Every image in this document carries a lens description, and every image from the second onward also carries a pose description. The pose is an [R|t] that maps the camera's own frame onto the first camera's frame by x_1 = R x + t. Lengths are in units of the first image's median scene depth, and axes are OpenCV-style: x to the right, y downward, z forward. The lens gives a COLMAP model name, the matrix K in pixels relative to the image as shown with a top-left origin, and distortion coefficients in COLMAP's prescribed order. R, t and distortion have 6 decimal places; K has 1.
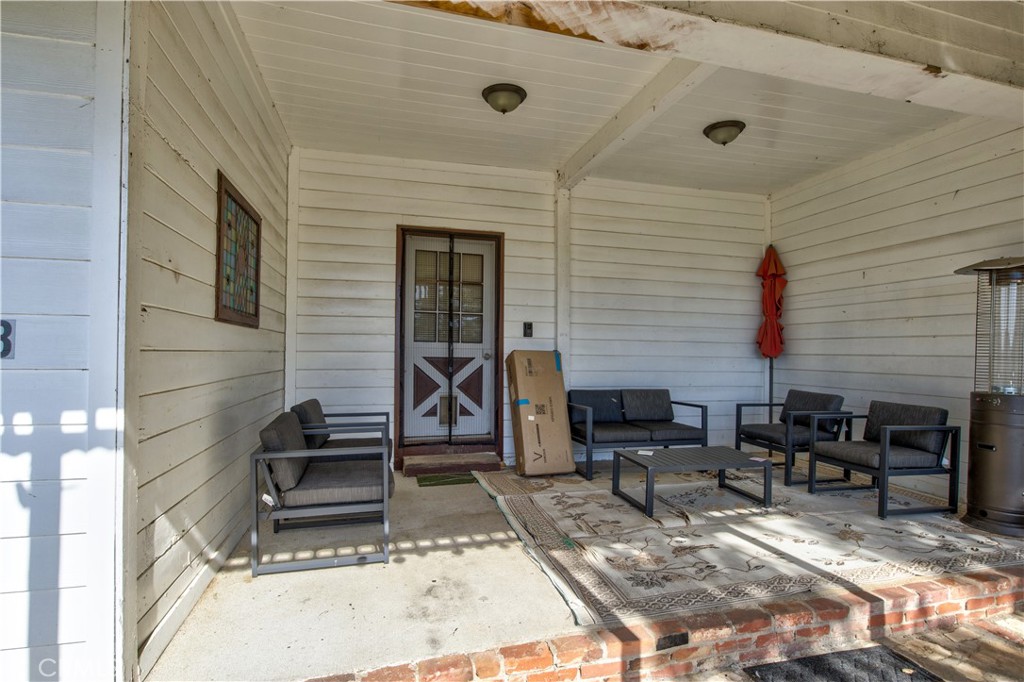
lens RADIAL K [[508.7, 0, 516.3], [0, 508.7, 345.6], [0, 0, 1]] dist [-0.009251, -0.001550]
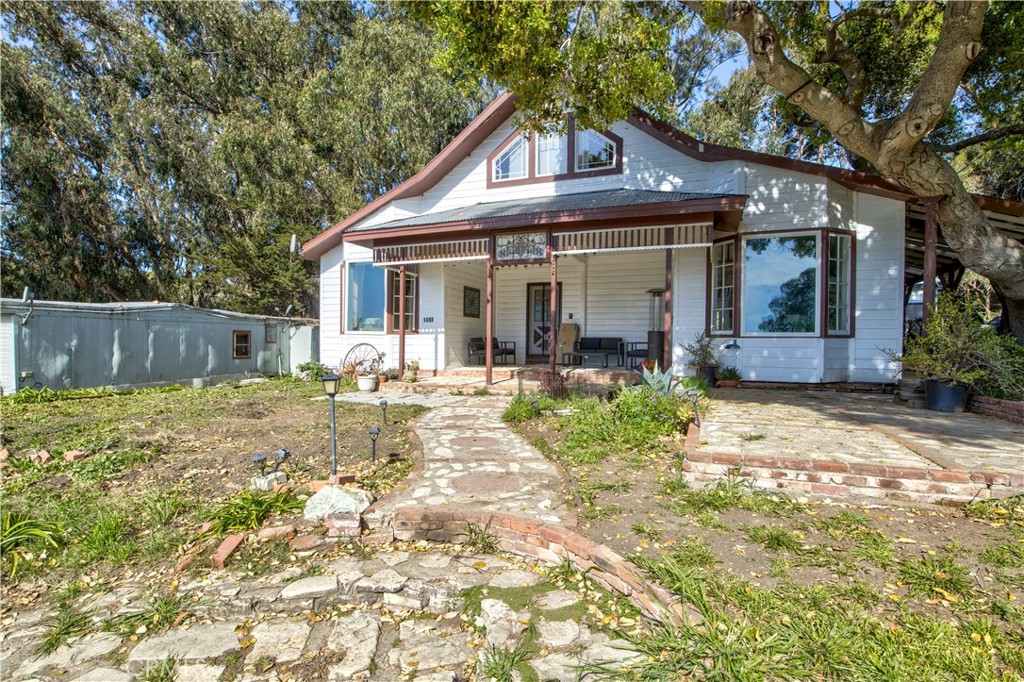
lens RADIAL K [[508.7, 0, 511.3], [0, 508.7, 341.4], [0, 0, 1]] dist [-0.009251, -0.001550]
pose [[0.792651, -0.006531, -0.609641, 1.517153], [0.008355, 0.999965, 0.000150, 0.107774], [0.609618, -0.005212, 0.792678, -1.436963]]
